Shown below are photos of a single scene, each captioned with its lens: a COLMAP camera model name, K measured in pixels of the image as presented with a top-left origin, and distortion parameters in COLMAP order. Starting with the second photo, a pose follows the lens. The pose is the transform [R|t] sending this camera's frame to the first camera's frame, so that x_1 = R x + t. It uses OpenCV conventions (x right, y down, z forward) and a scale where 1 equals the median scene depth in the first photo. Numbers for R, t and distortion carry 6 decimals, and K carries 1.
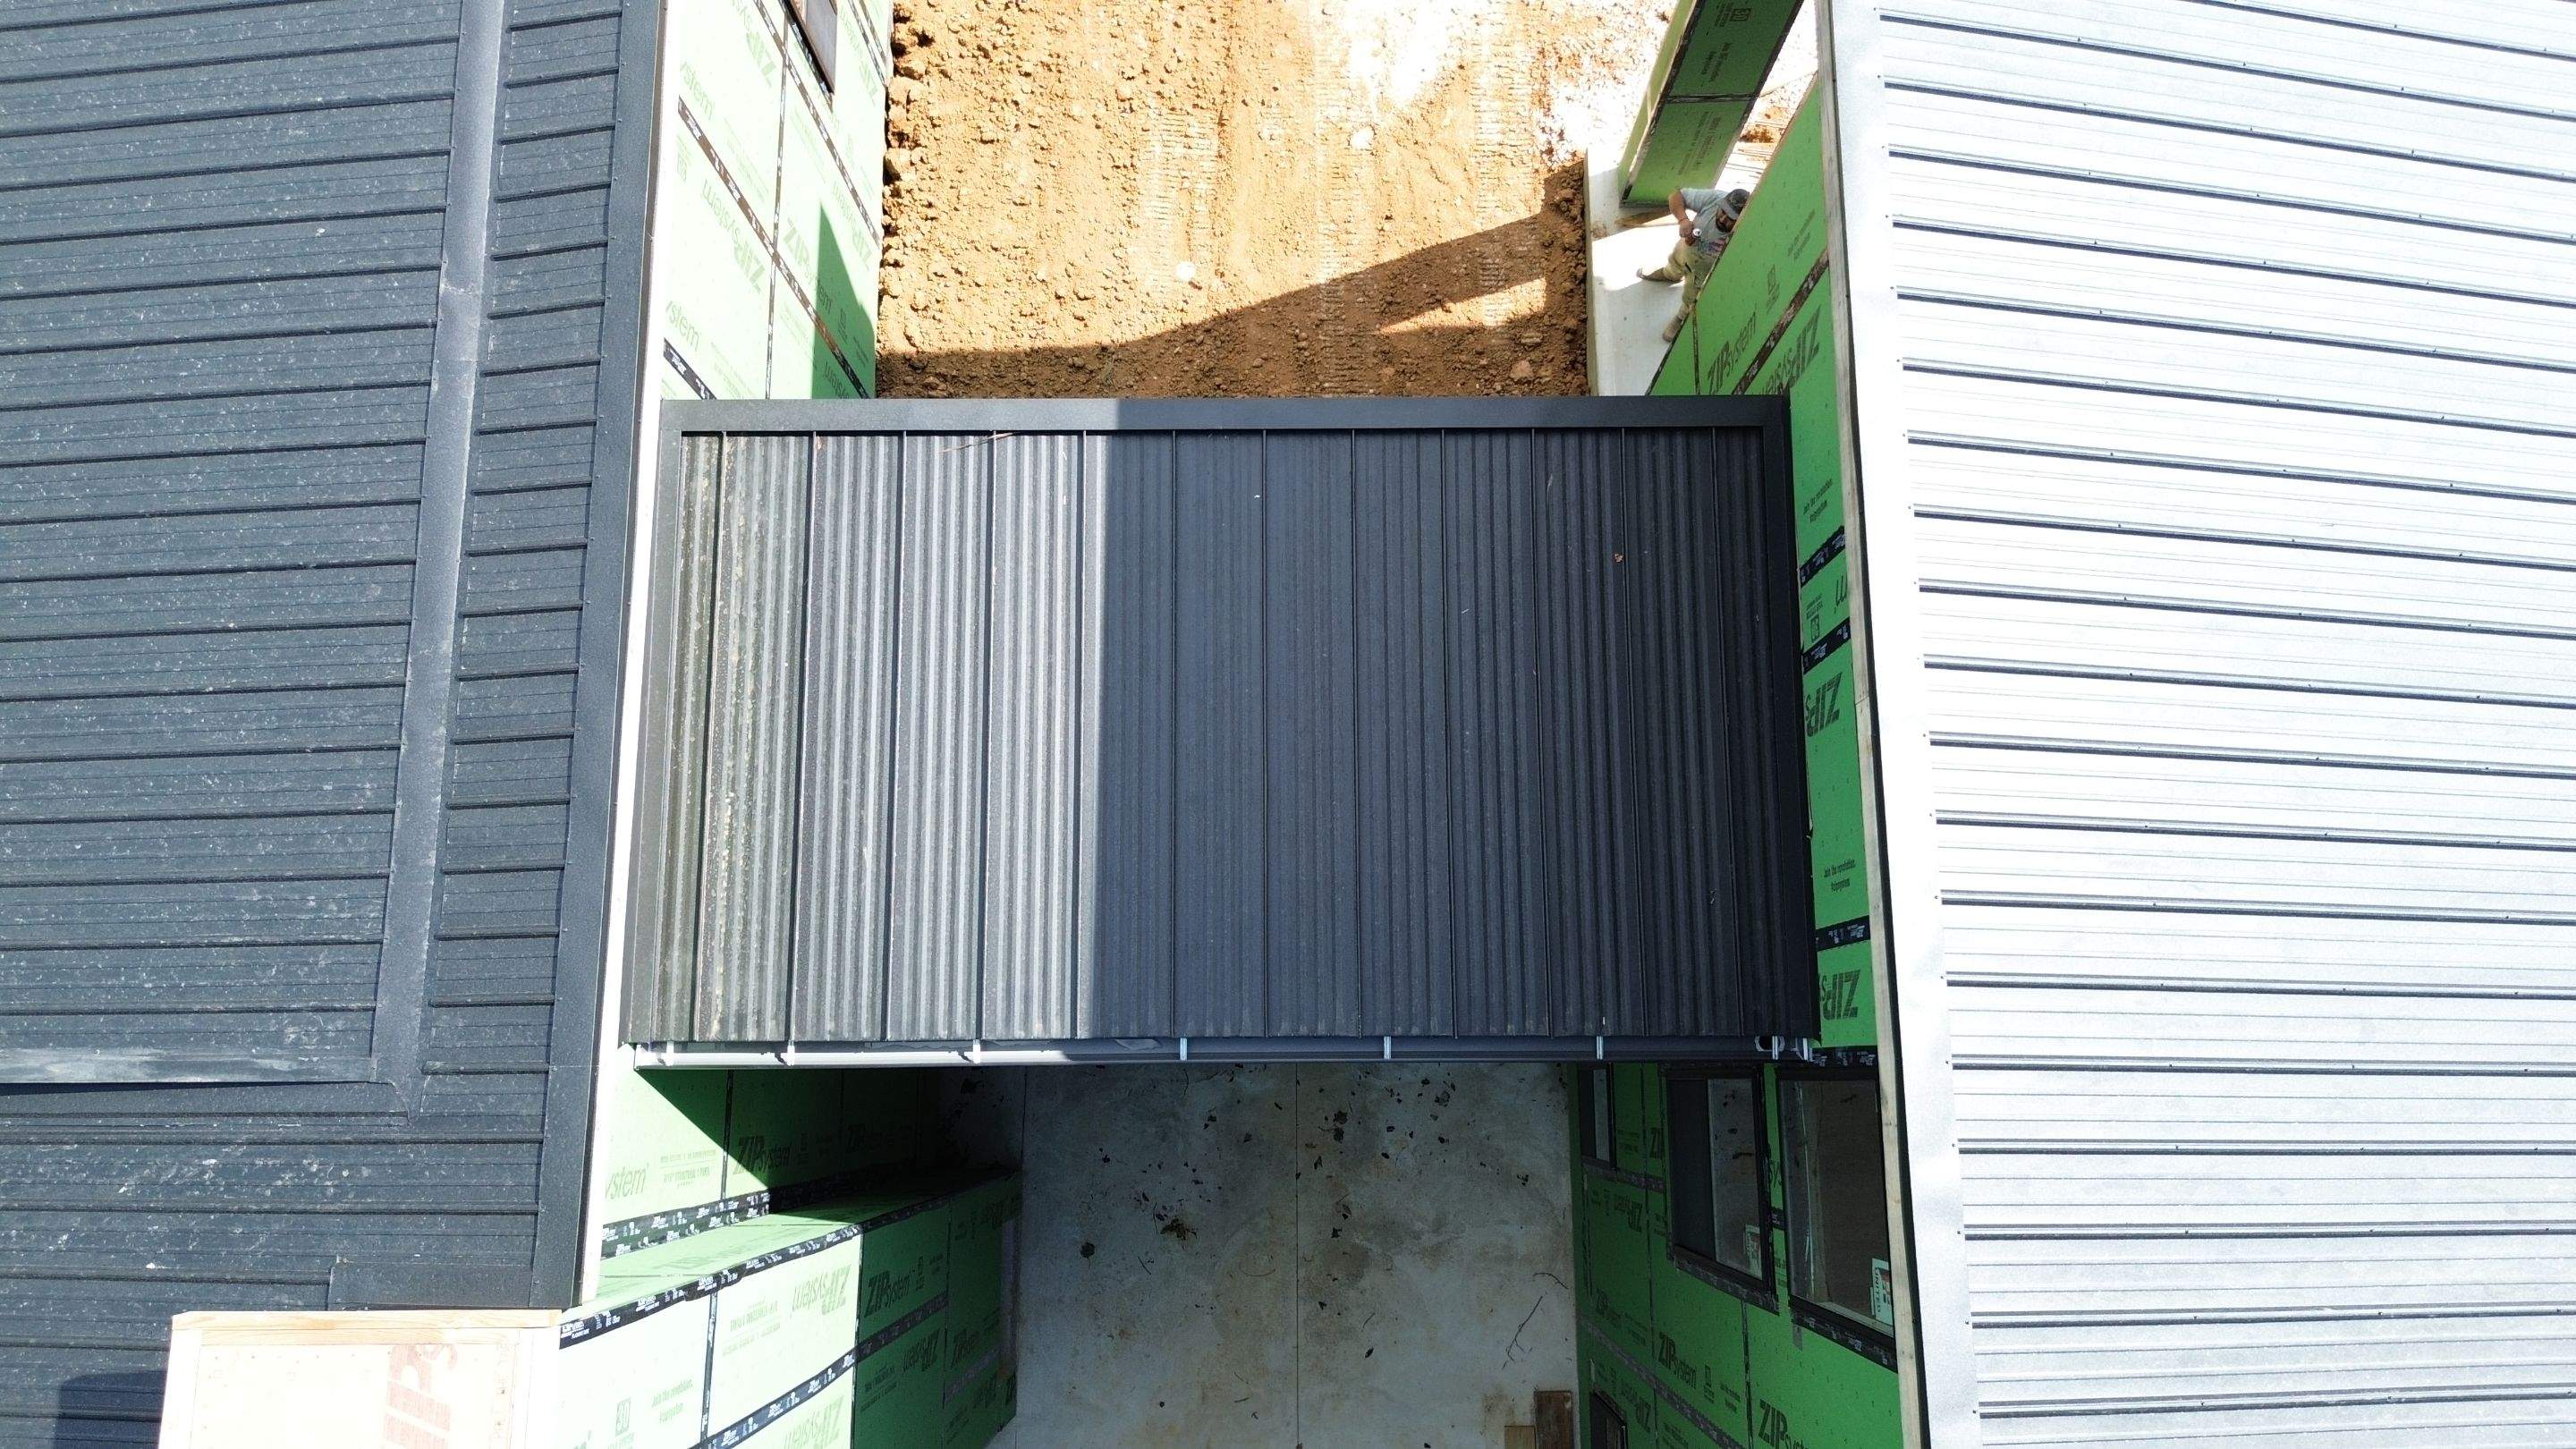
lens RADIAL K [[1891.4, 0, 1287.8], [0, 1891.4, 729.5], [0, 0, 1]] dist [0.007908, -0.007646]
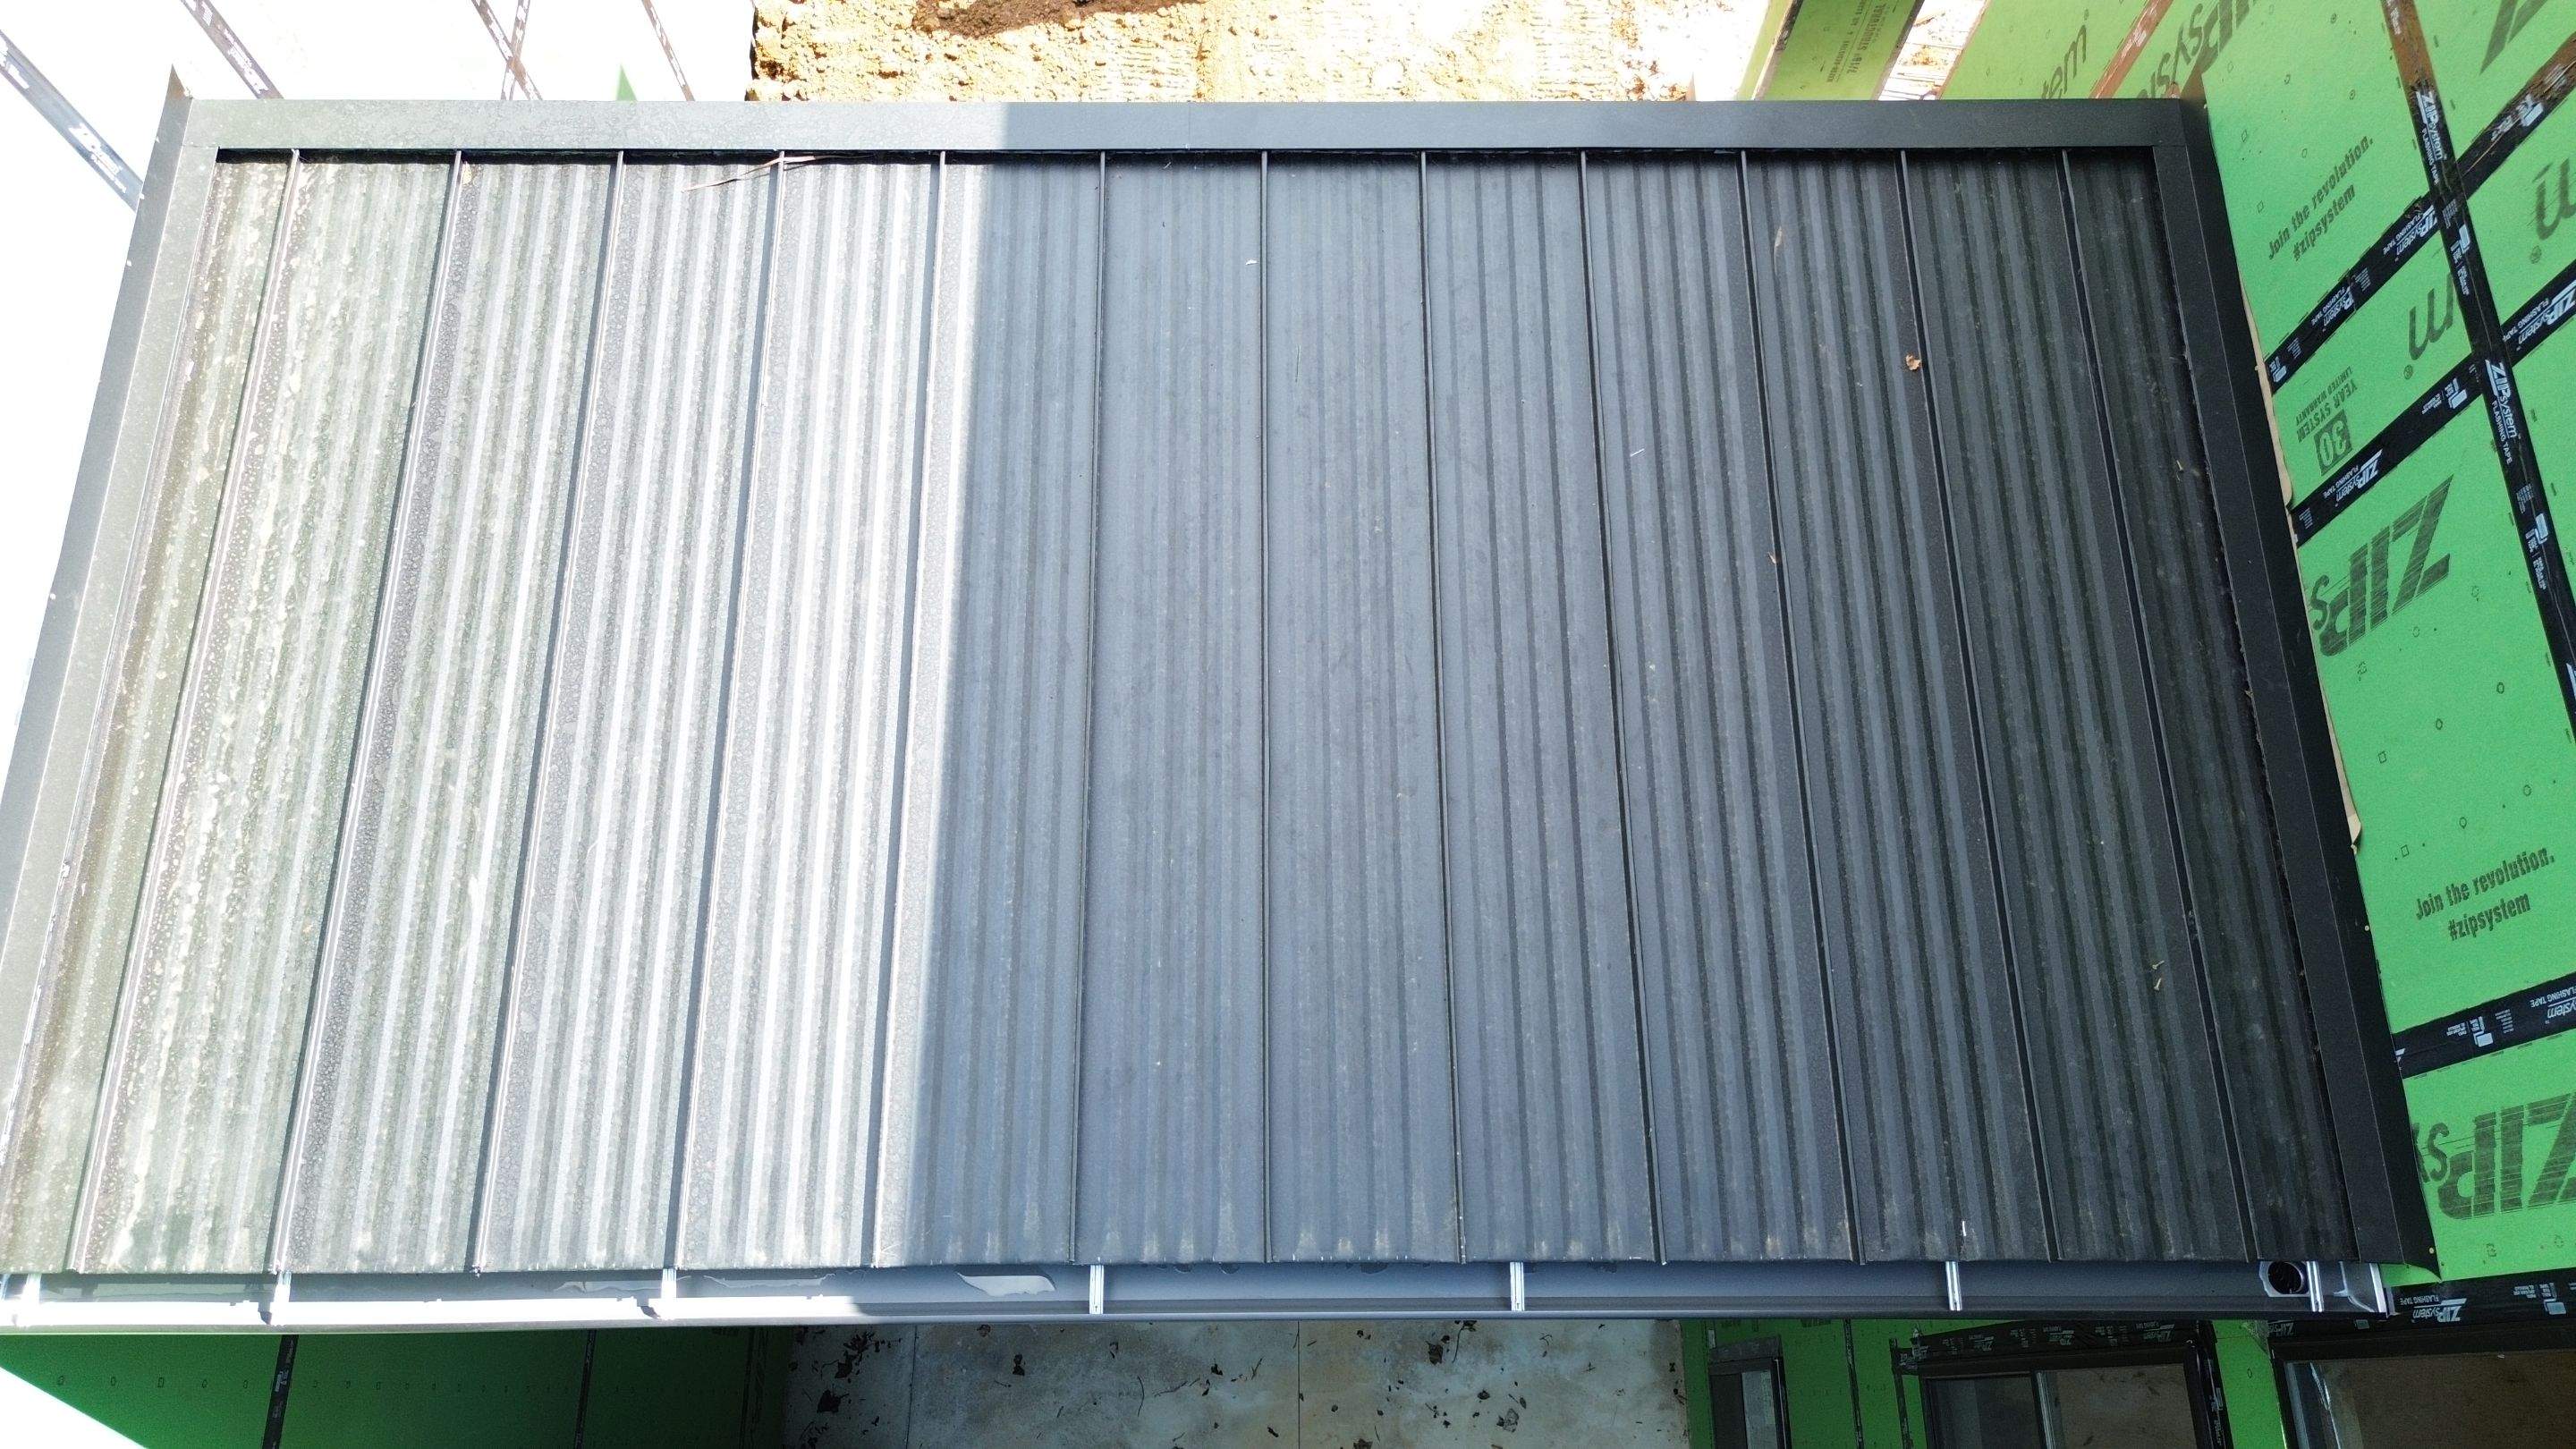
lens RADIAL K [[1891.4, 0, 1285.4], [0, 1891.4, 714.2], [0, 0, 1]] dist [0.007908, -0.007646]
pose [[0.999977, 0.001490, 0.006561, -0.009949], [-0.000356, 0.985522, -0.169550, 0.103625], [-0.006719, 0.169544, 0.985500, 0.487765]]
